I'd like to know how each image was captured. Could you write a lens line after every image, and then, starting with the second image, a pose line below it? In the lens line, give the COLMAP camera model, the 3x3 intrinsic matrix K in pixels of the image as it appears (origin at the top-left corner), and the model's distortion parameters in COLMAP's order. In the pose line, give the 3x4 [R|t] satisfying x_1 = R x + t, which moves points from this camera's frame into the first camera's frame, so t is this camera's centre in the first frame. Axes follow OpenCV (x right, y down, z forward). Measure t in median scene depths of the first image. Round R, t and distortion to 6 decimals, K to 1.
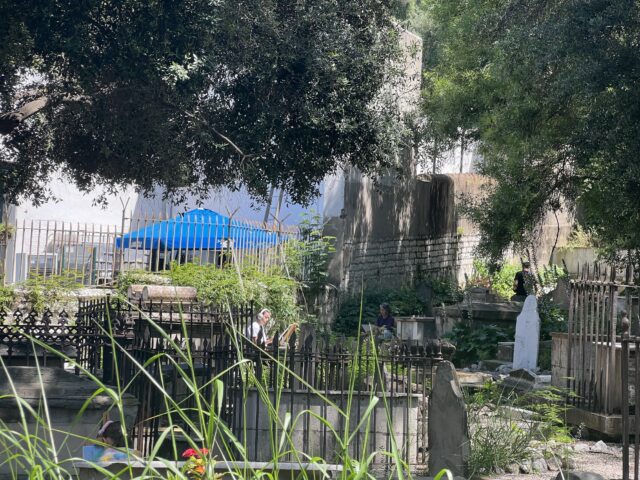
lens RADIAL K [[1435.4, 0, 320.0], [0, 1435.4, 240.0], [0, 0, 1]] dist [0.670127, 0.013971]
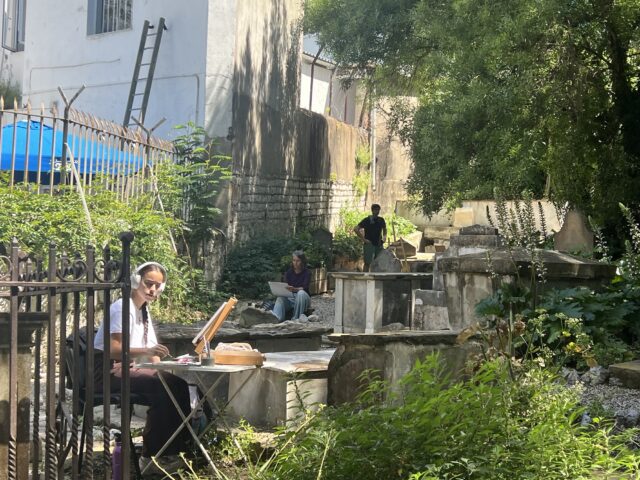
lens RADIAL K [[821.6, 0, 320.0], [0, 821.6, 240.0], [0, 0, 1]] dist [0.114585, -0.463450]
pose [[0.978420, -0.002749, 0.206610, -0.027464], [-0.002124, 0.999725, 0.023359, 0.026536], [-0.206617, -0.023294, 0.978144, 0.563437]]
